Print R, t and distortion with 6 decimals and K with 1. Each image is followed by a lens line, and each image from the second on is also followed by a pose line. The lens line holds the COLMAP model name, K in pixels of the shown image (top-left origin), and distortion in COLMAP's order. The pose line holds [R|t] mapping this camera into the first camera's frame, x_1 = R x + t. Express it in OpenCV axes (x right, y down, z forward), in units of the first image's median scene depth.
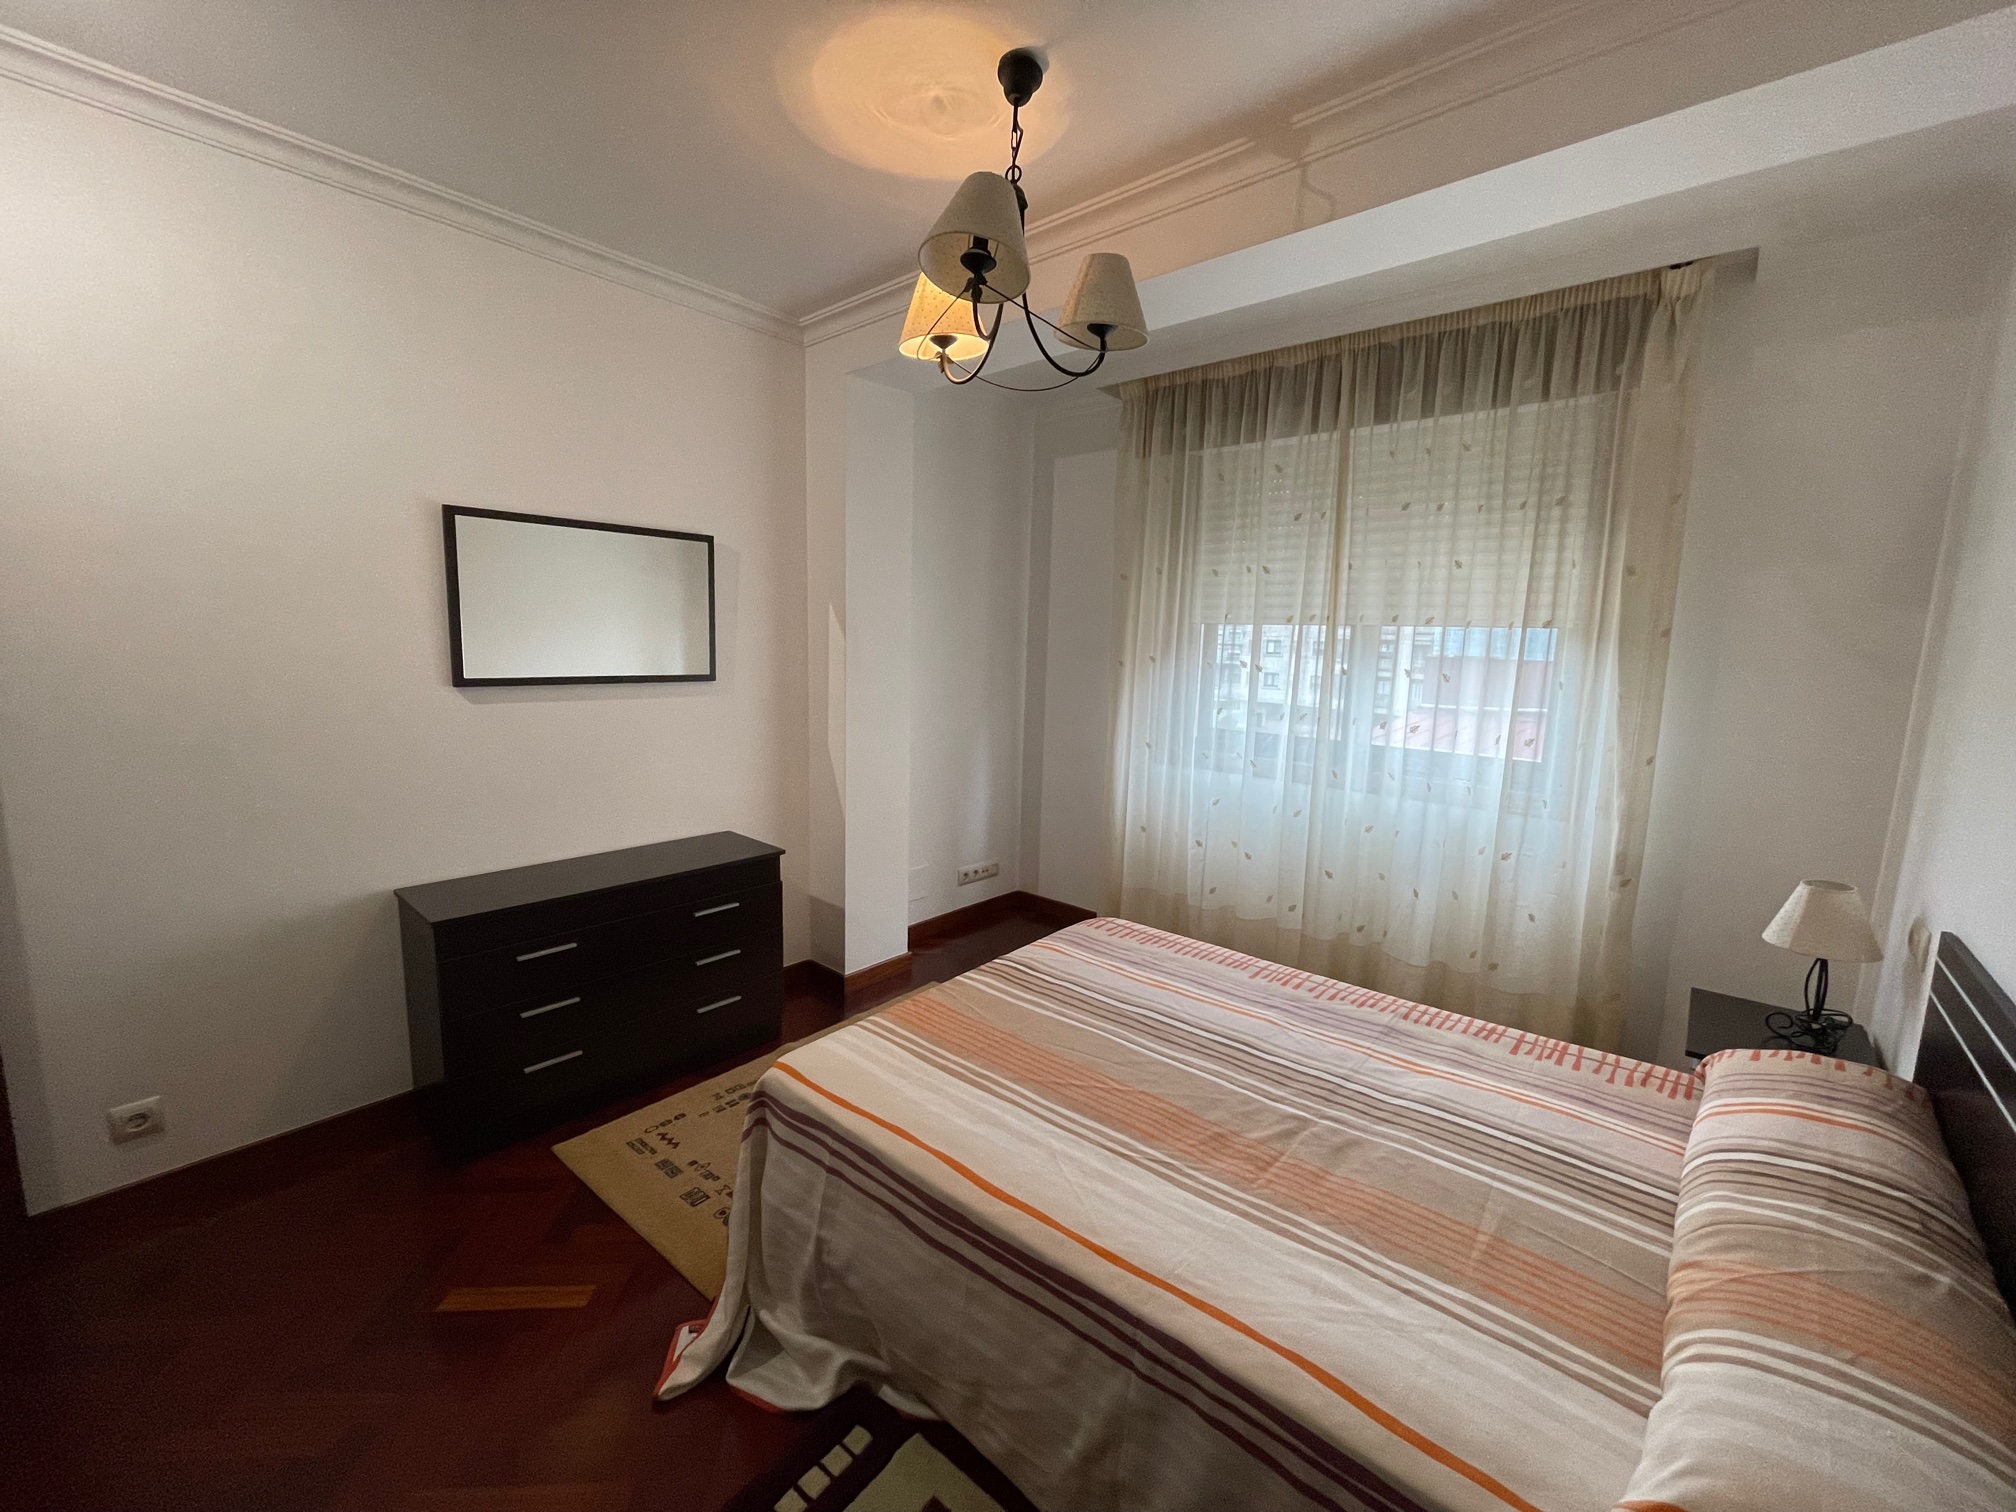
lens RADIAL K [[819.2, 0, 1003.9], [0, 819.2, 758.6], [0, 0, 1]] dist [-0.000831, 0.000733]
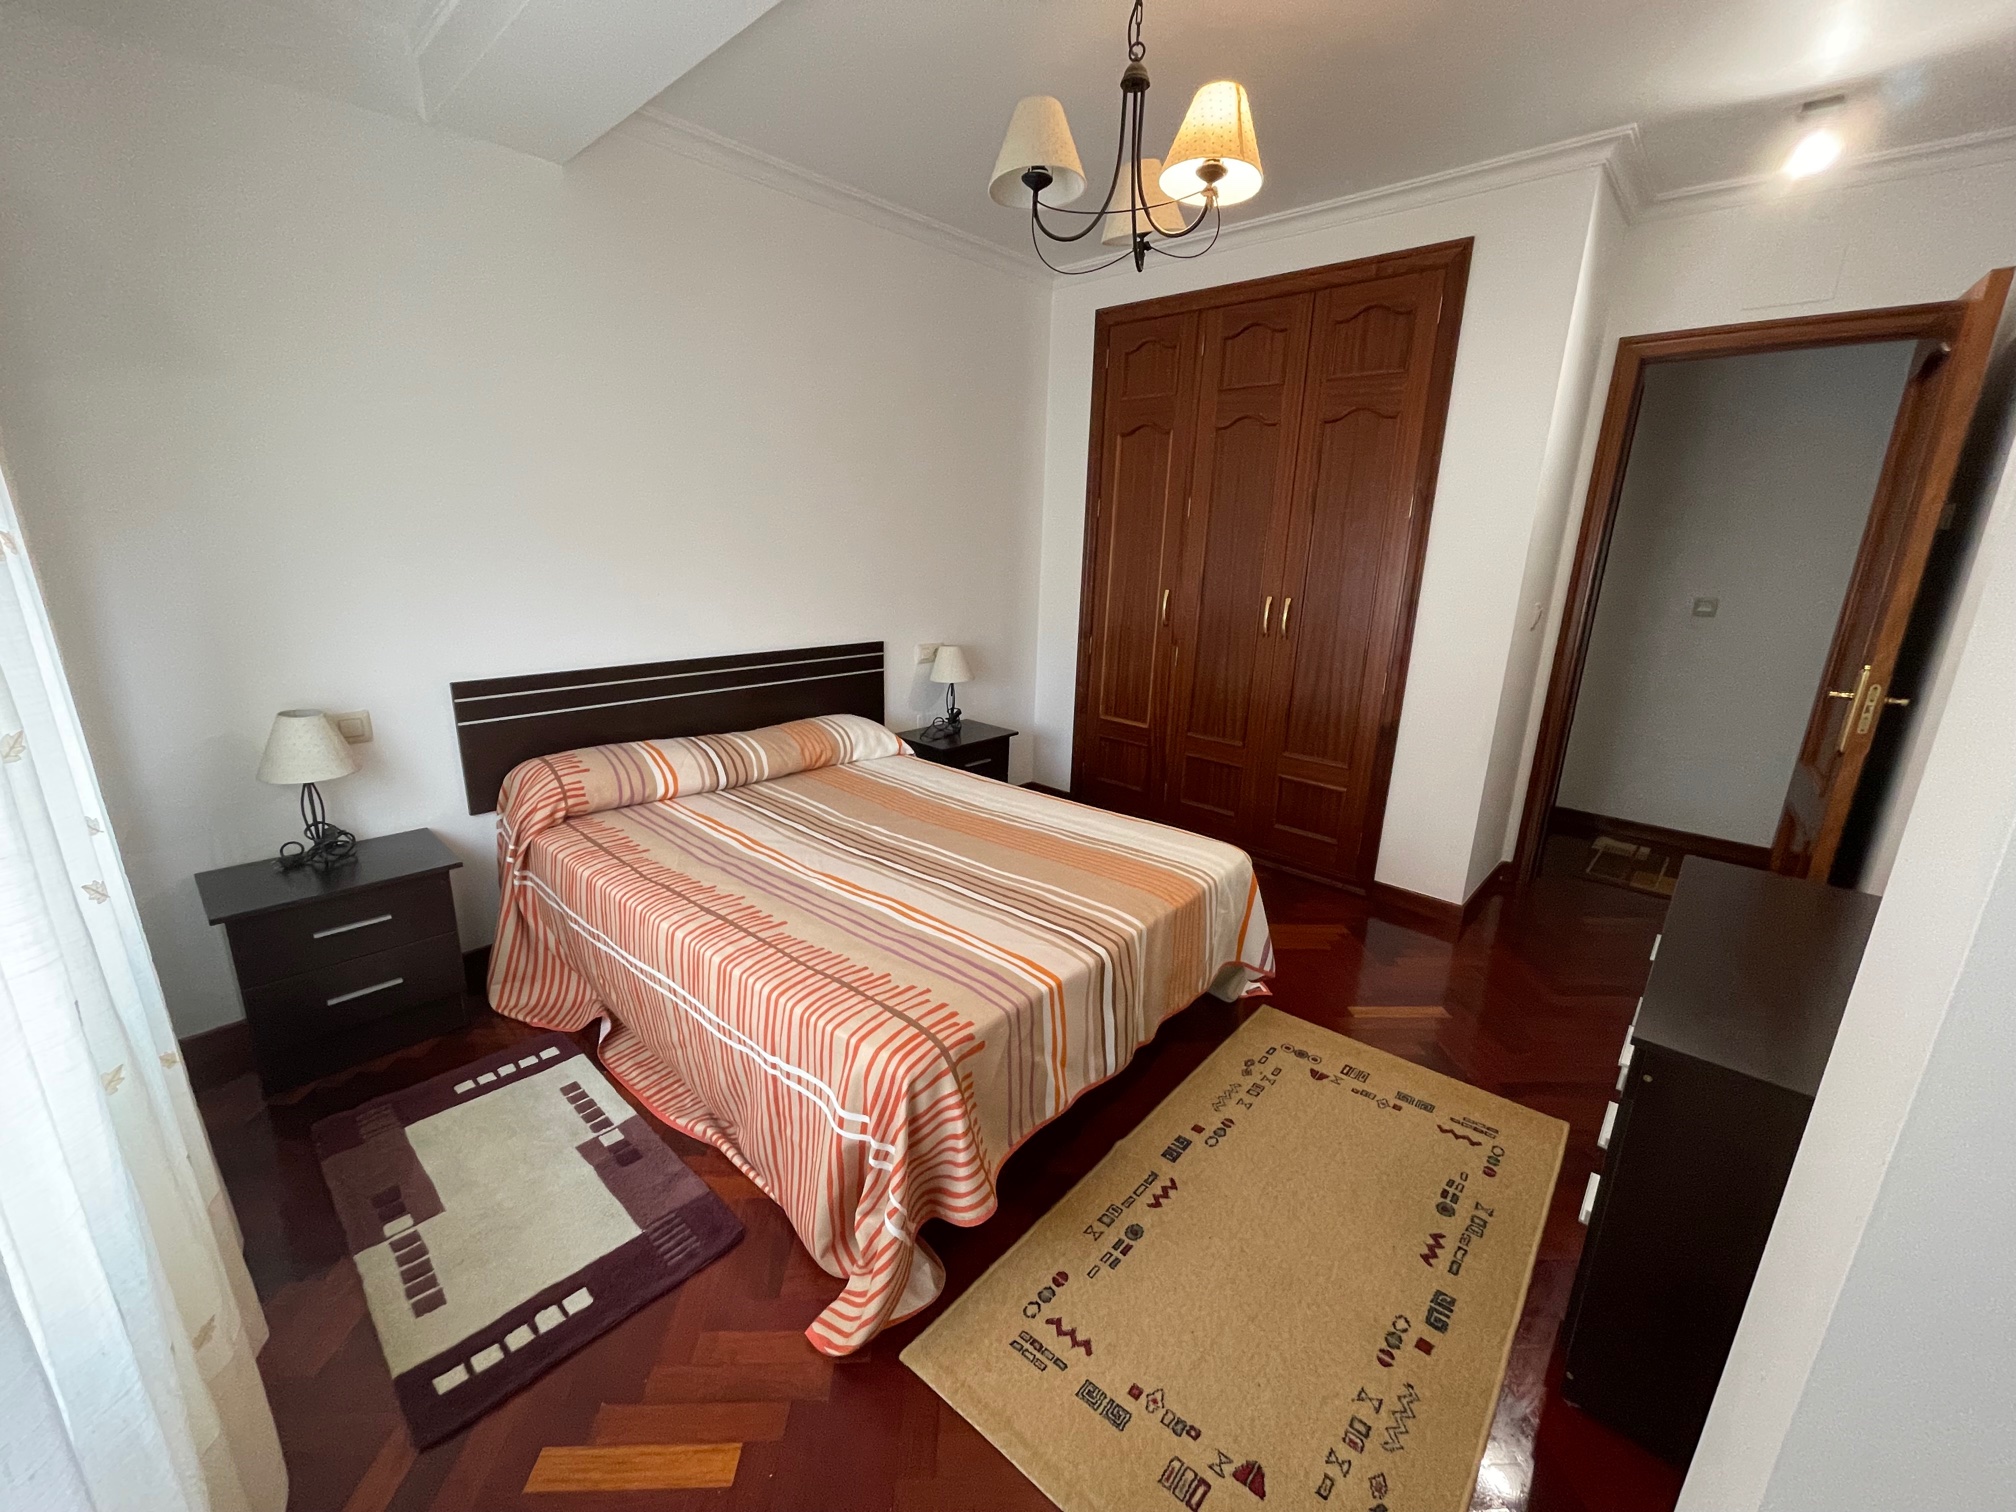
lens RADIAL K [[819.2, 0, 1003.9], [0, 819.2, 758.6], [0, 0, 1]] dist [-0.000831, 0.000733]
pose [[-0.998249, -0.058929, -0.005097, 0.098017], [-0.055948, 0.912747, 0.404677, -0.221284], [-0.019195, 0.404253, -0.914446, 1.653552]]
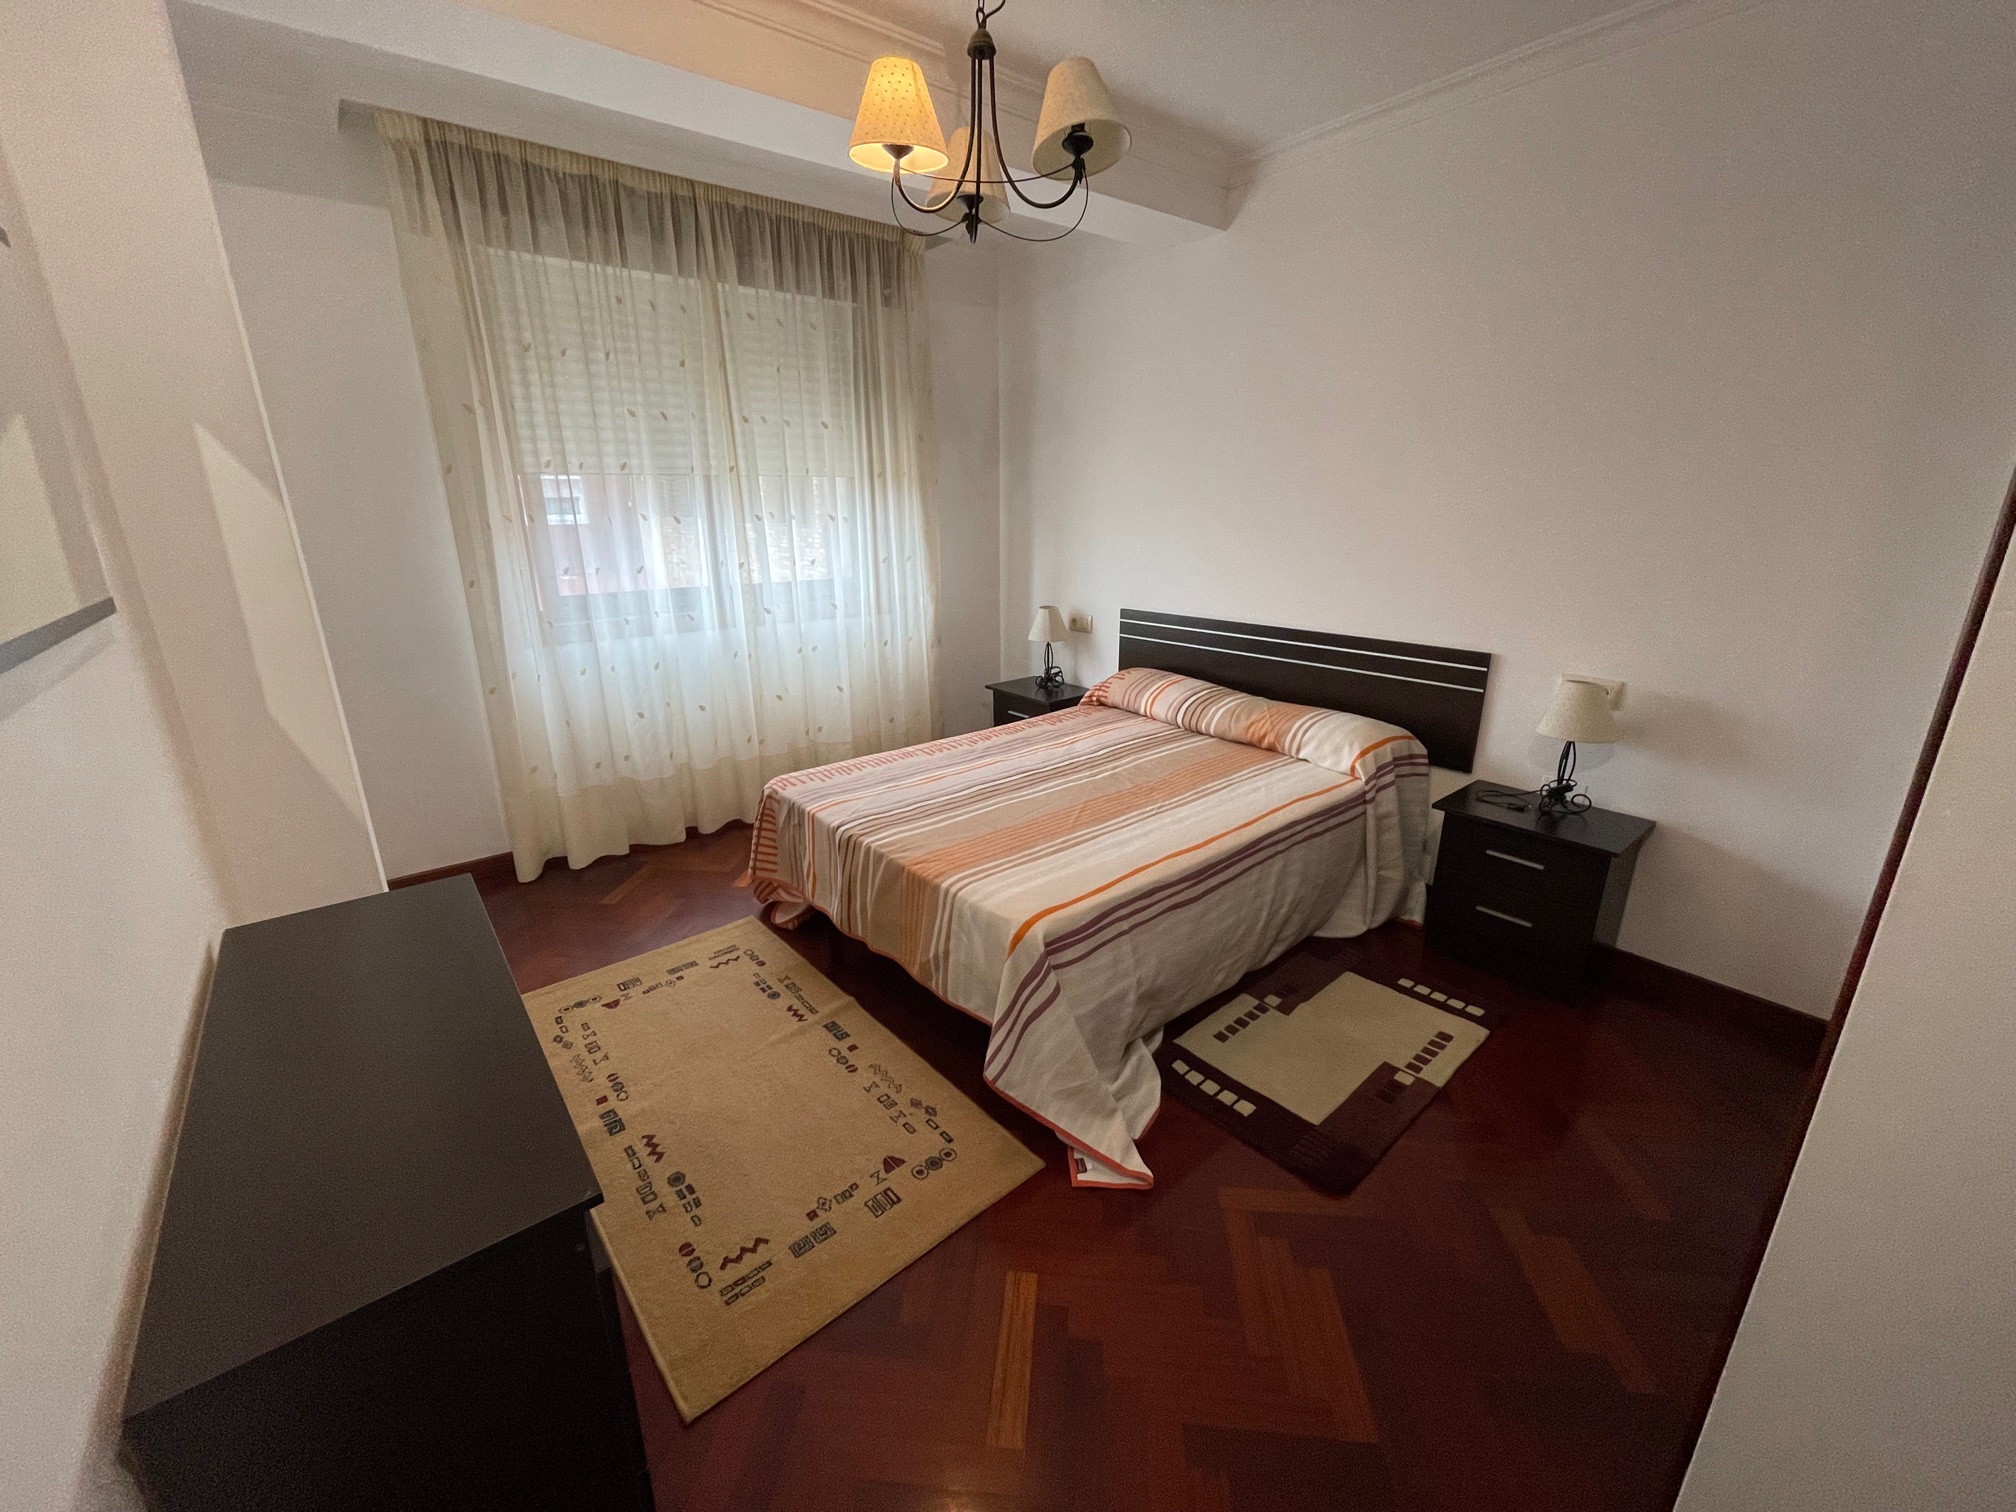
lens RADIAL K [[819.2, 0, 1003.9], [0, 819.2, 758.6], [0, 0, 1]] dist [-0.000831, 0.000733]
pose [[0.165007, -0.322774, 0.931981, -0.891302], [0.159714, 0.941207, 0.297692, -0.098656], [-0.973275, 0.099729, 0.206857, 0.607820]]
